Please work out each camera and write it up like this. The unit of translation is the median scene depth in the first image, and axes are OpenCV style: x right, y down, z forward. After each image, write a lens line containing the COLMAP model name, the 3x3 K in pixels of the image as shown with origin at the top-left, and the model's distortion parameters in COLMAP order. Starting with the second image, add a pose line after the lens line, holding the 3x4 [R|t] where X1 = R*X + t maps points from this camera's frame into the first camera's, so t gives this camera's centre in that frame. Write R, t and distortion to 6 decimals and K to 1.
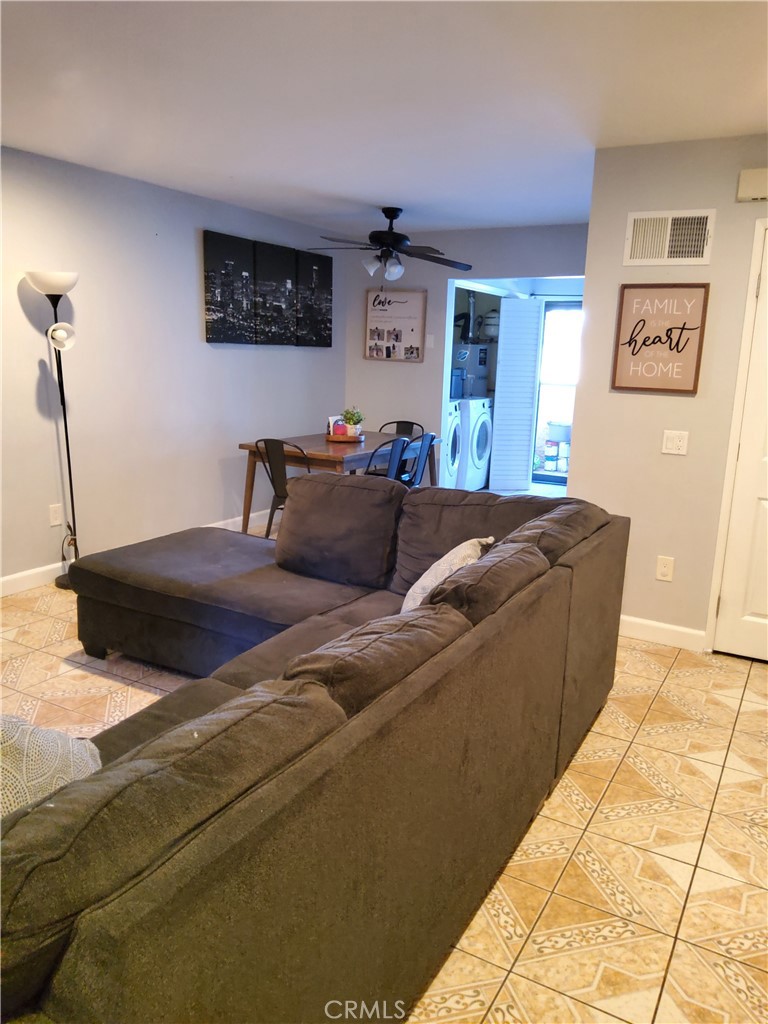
lens RADIAL K [[773.5, 0, 384.0], [0, 773.5, 512.4], [0, 0, 1]] dist [-0.012236, -0.008648]
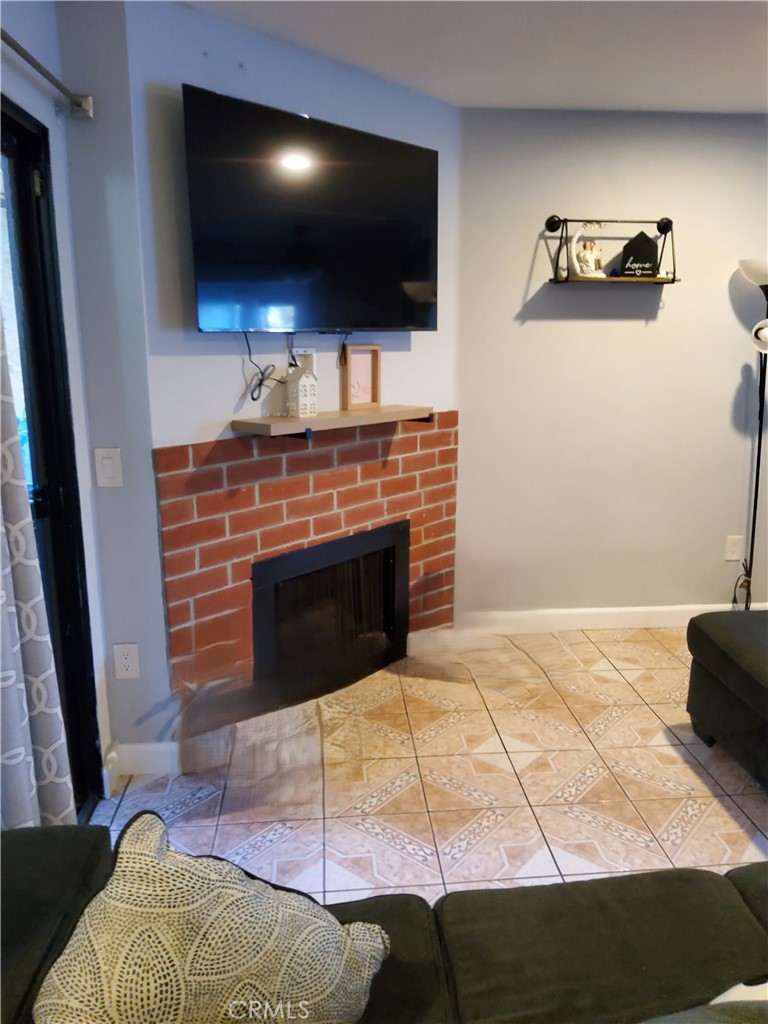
lens RADIAL K [[773.5, 0, 386.0], [0, 773.5, 513.0], [0, 0, 1]] dist [-0.012236, -0.008648]
pose [[0.564174, 0.147878, -0.812305, 0.052272], [-0.151071, 0.985710, 0.074522, -0.052103], [0.811717, 0.080673, 0.578452, 0.259876]]
